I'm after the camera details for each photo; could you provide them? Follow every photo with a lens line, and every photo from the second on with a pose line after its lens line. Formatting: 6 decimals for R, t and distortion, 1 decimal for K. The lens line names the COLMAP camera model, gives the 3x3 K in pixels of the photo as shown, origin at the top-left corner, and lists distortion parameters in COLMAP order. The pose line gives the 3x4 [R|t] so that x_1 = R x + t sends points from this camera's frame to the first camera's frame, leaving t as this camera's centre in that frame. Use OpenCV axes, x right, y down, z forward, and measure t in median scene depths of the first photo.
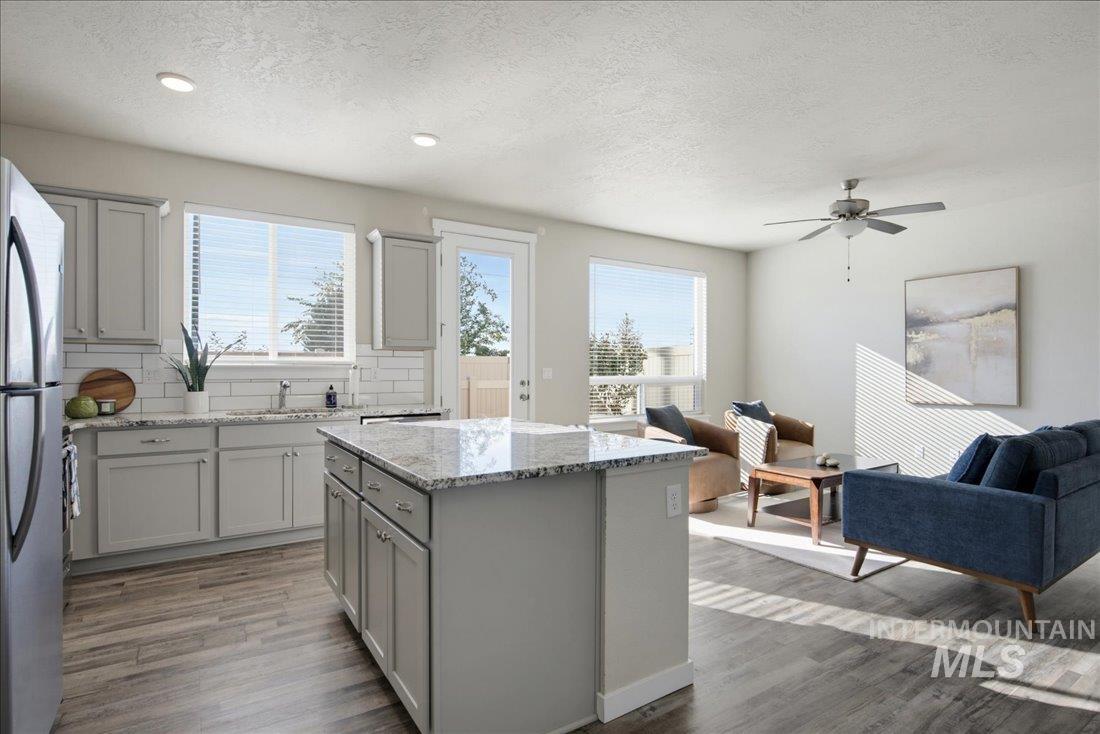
lens RADIAL K [[565.6, 0, 550.0], [0, 565.6, 367.0], [0, 0, 1]] dist [-0.002790, -0.000864]
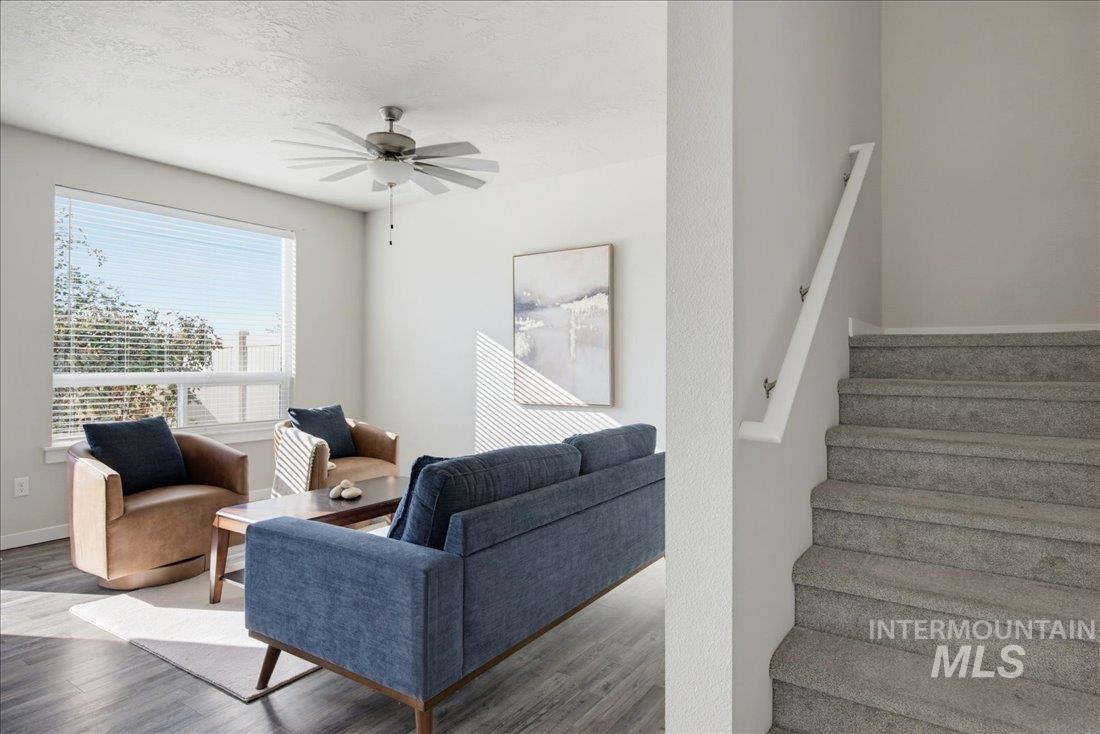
lens RADIAL K [[649.0, 0, 549.1], [0, 649.0, 351.6], [0, 0, 1]] dist [-0.000762, -0.000470]
pose [[0.916392, 0.006421, 0.400231, 0.327515], [-0.001469, 0.999919, -0.012679, -0.000585], [-0.400280, 0.011031, 0.916326, 0.120224]]
